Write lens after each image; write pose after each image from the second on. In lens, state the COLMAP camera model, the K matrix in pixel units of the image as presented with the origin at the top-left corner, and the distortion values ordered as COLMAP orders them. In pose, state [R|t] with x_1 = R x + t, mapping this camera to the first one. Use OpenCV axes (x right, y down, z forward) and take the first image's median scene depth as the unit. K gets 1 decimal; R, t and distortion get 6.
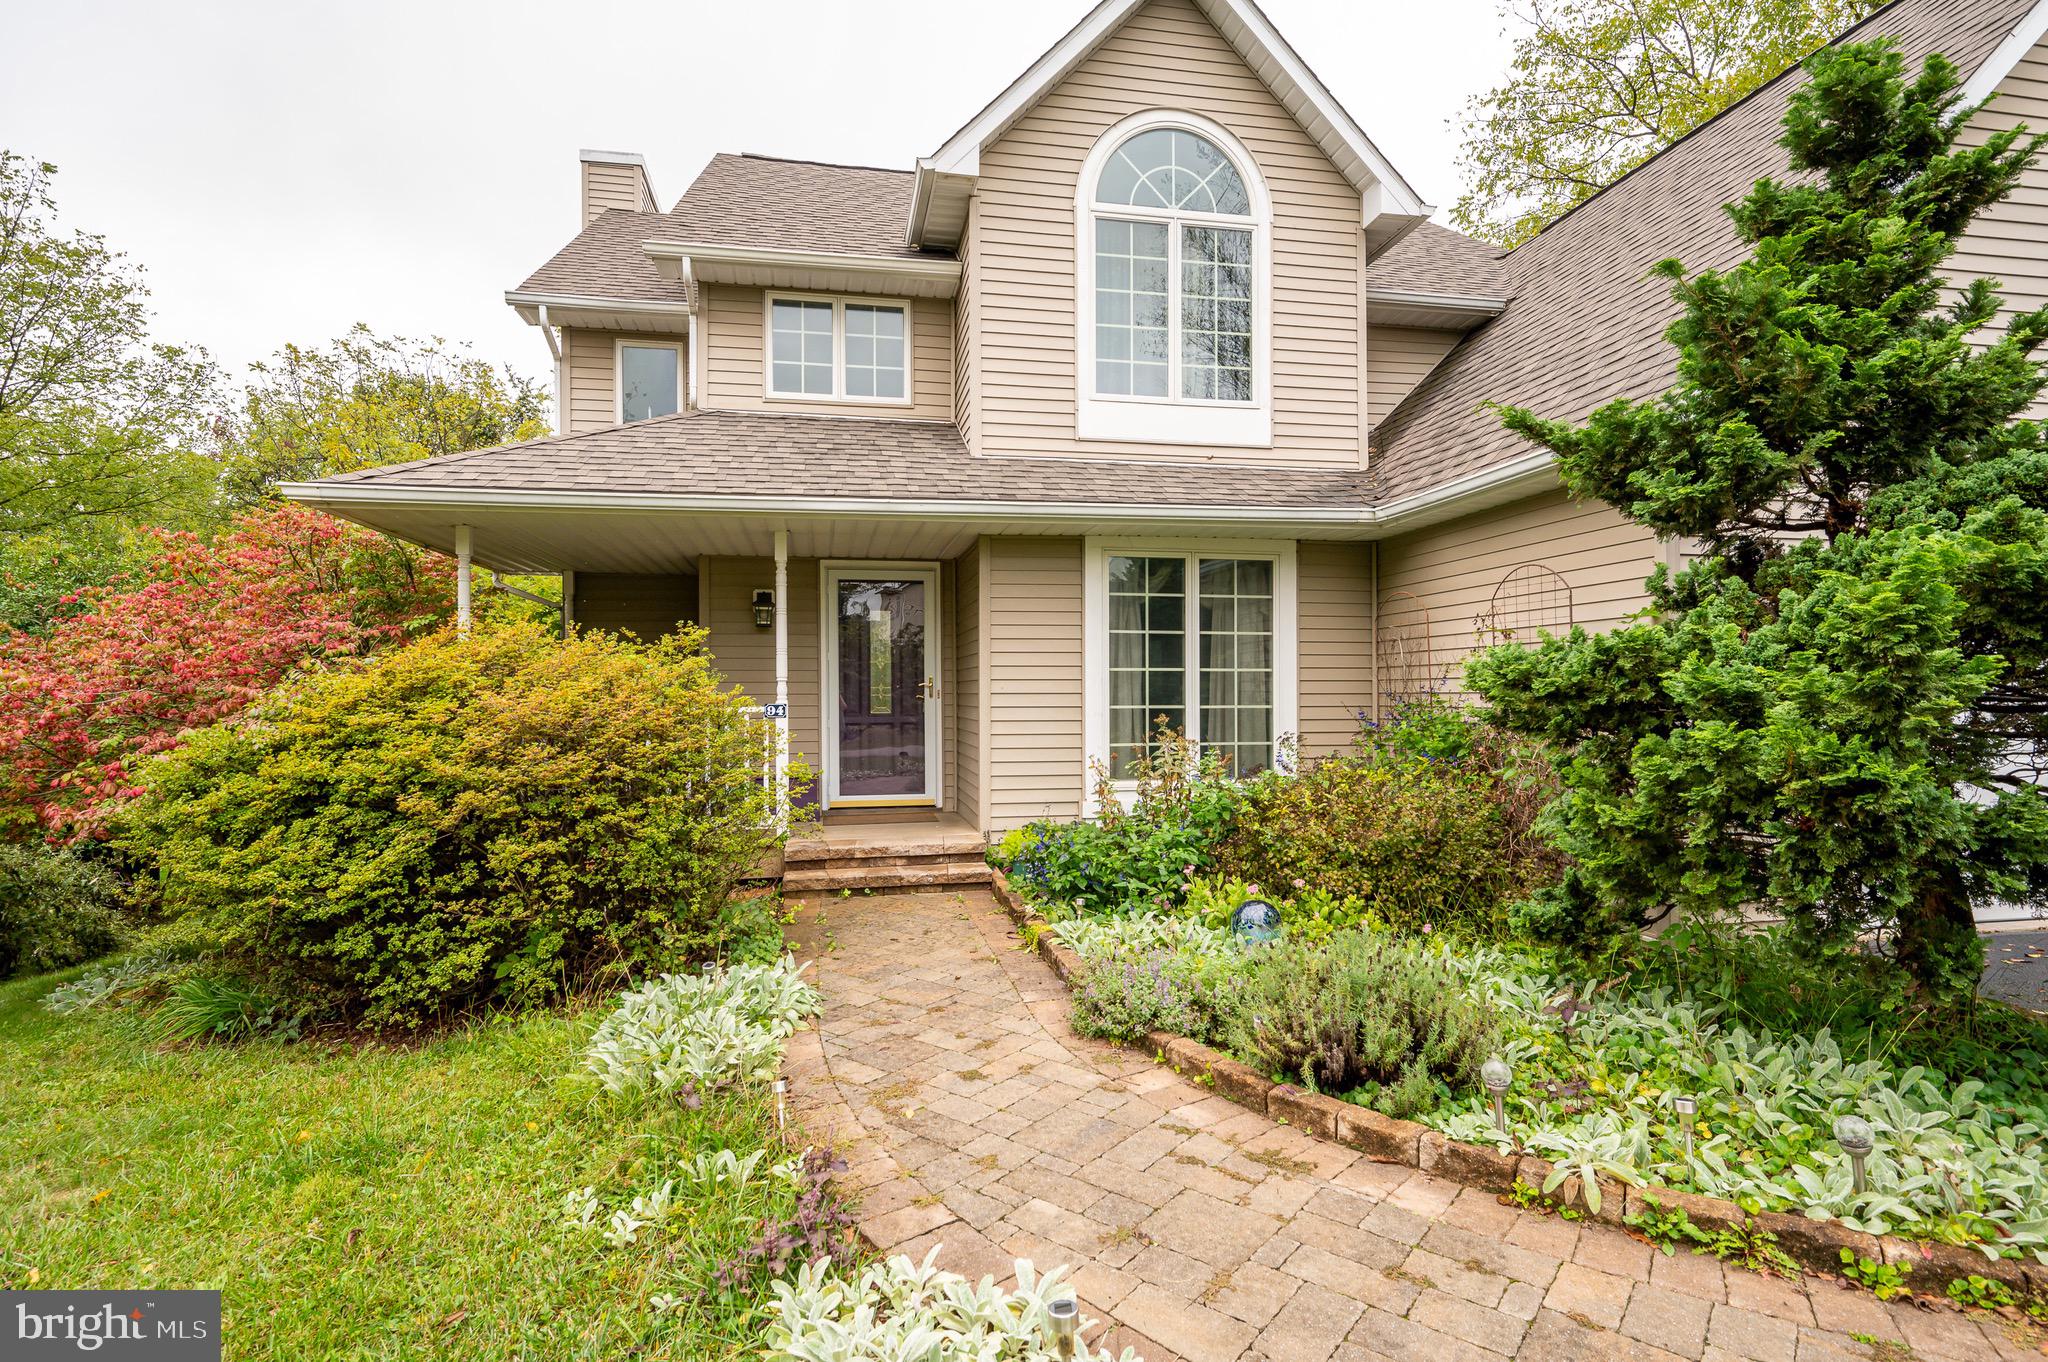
lens RADIAL K [[1054.7, 0, 1060.8], [0, 1054.7, 681.2], [0, 0, 1]] dist [0.002345, 0.000836]
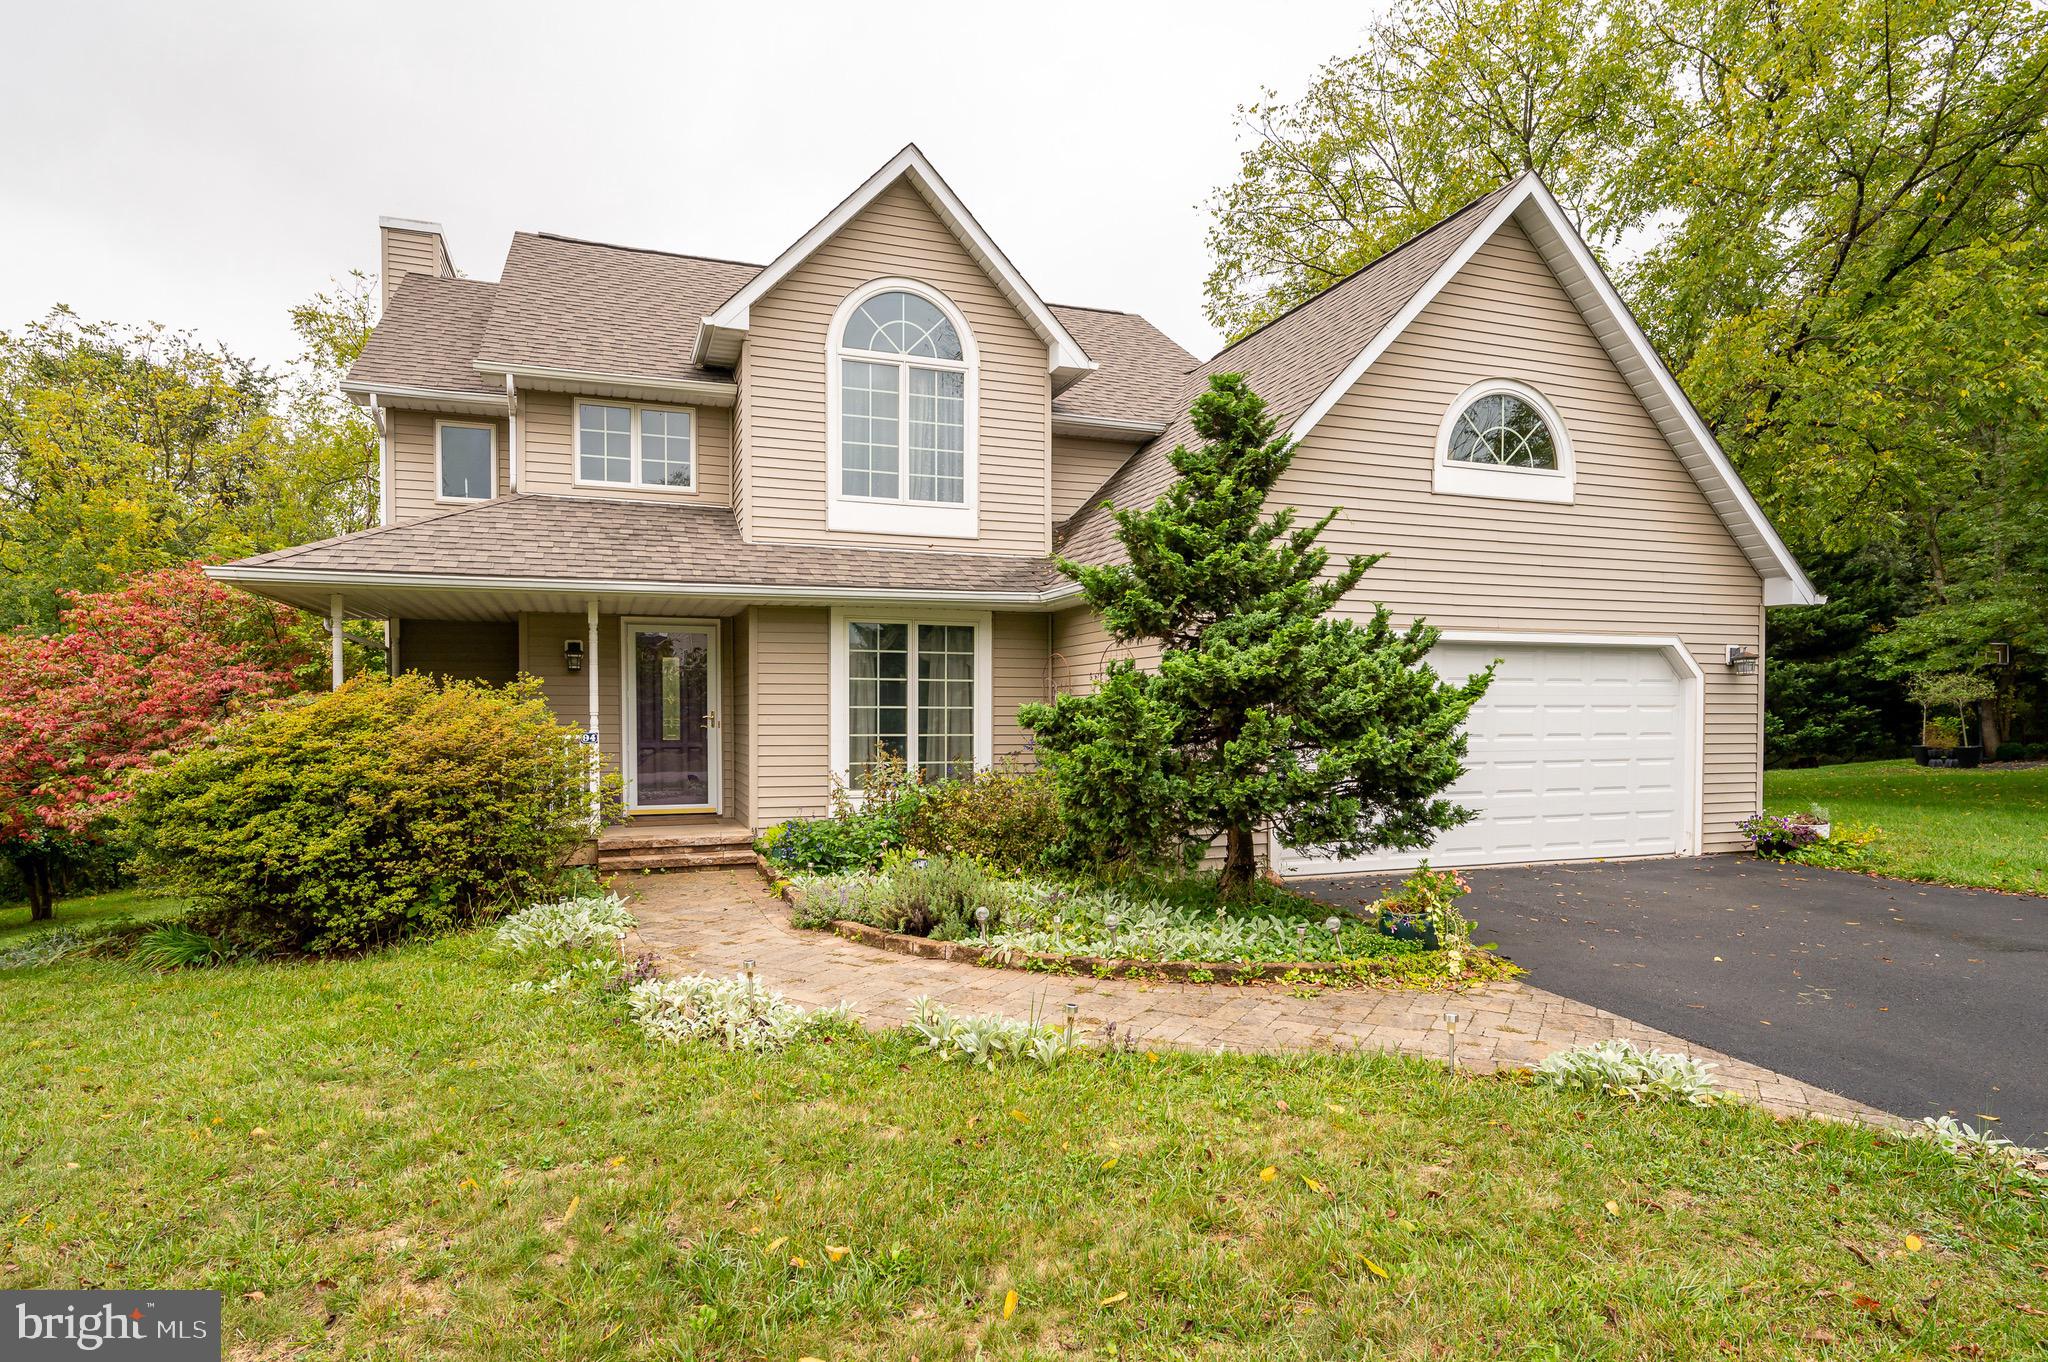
lens RADIAL K [[1100.6, 0, 1025.6], [0, 1100.6, 728.2], [0, 0, 1]] dist [0.002603, 0.000672]
pose [[0.989212, 0.002359, 0.146472, 0.065127], [-0.005380, 0.999781, 0.020233, -0.014414], [-0.146392, -0.020802, 0.989008, -0.426922]]
